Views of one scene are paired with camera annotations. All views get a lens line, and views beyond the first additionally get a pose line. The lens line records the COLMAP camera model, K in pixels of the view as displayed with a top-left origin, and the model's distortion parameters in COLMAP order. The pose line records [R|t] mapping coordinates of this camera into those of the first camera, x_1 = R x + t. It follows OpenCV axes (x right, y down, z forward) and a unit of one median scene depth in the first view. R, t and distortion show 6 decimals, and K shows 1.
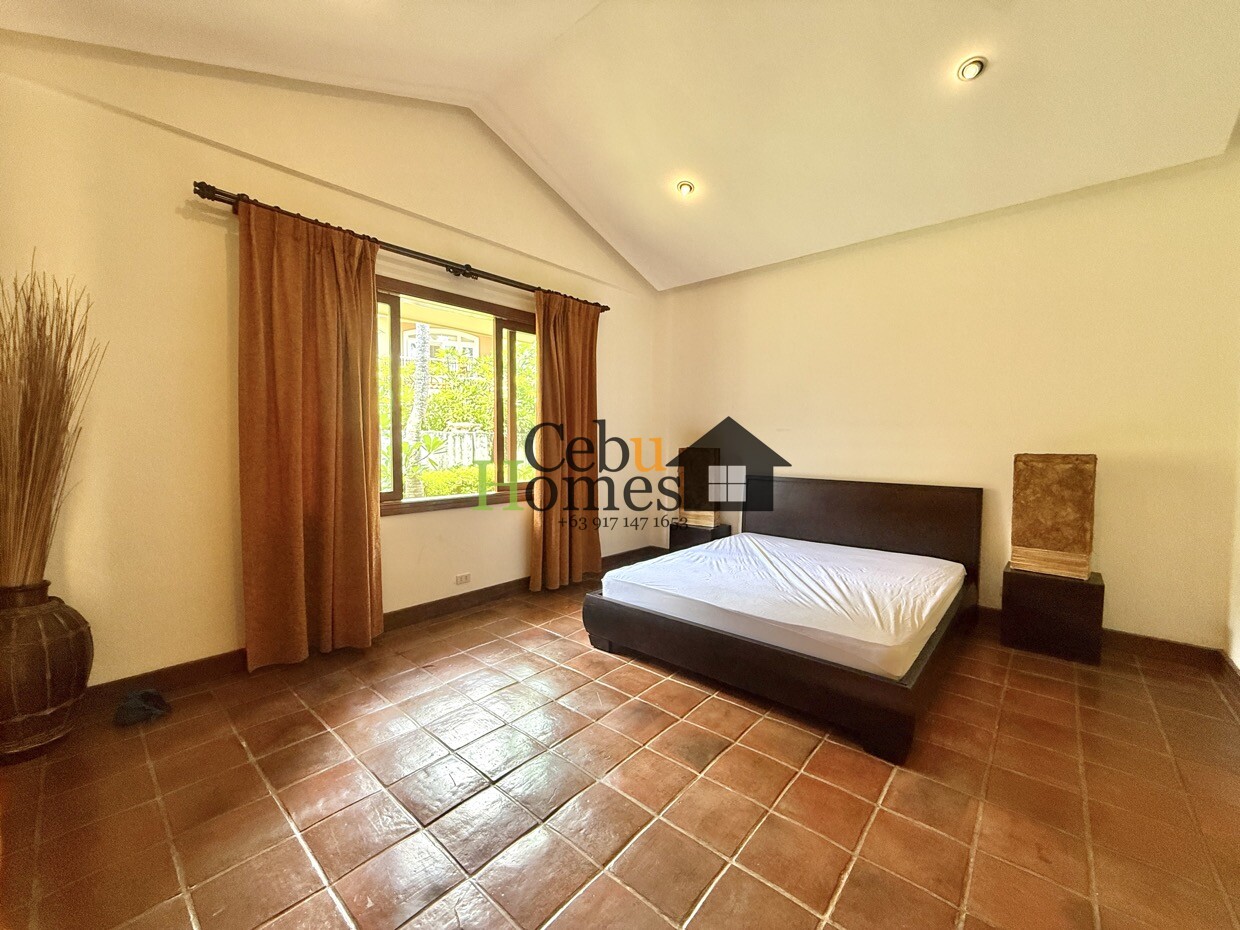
lens RADIAL K [[492.4, 0, 620.0], [0, 492.4, 465.0], [0, 0, 1]] dist [0.001611, -0.002339]
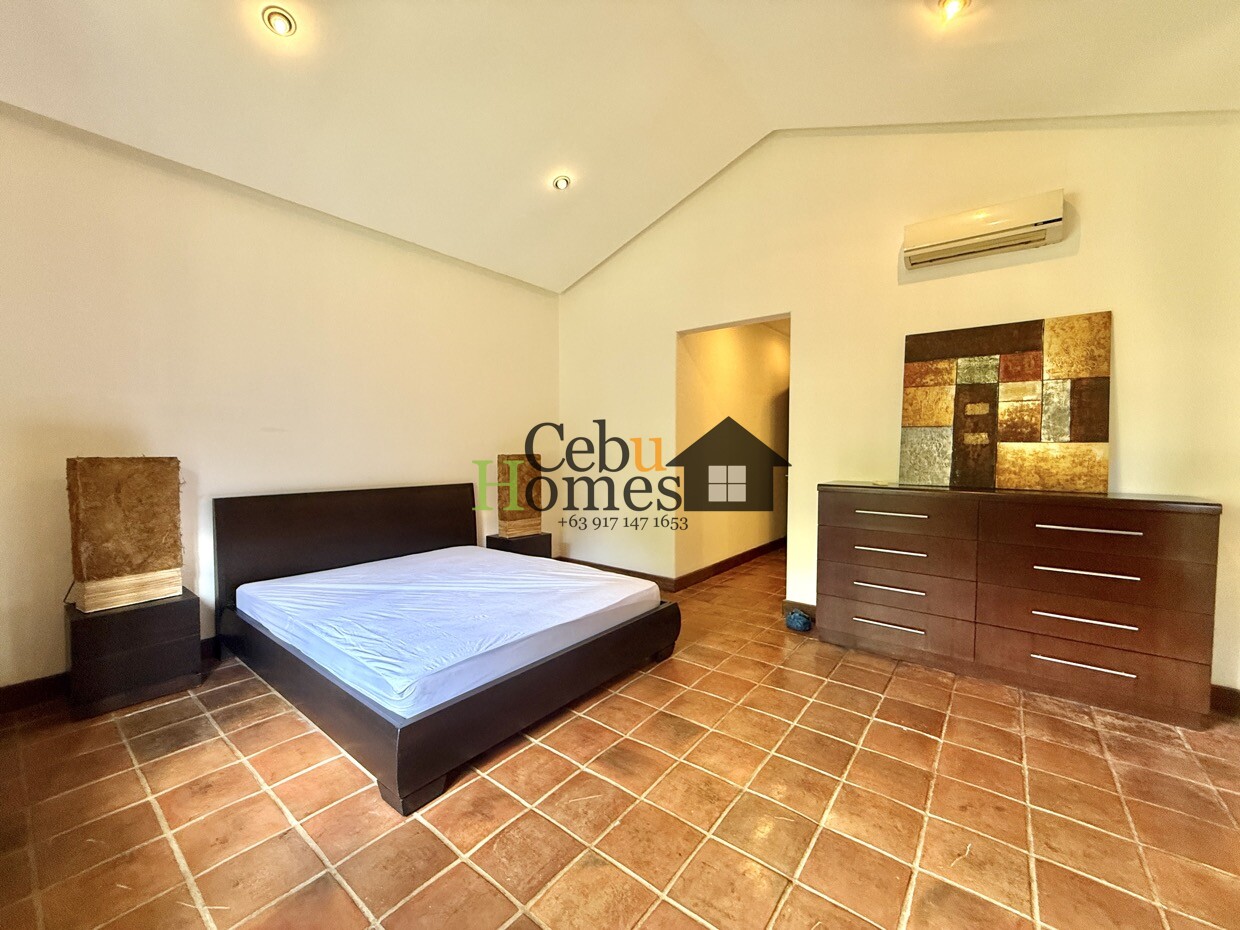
lens RADIAL K [[492.4, 0, 620.0], [0, 492.4, 465.0], [0, 0, 1]] dist [0.001611, -0.002339]
pose [[-0.046463, -0.036903, 0.998238, -0.809126], [0.051207, 0.997916, 0.039274, -0.041655], [-0.997607, 0.052941, -0.044476, 1.038075]]
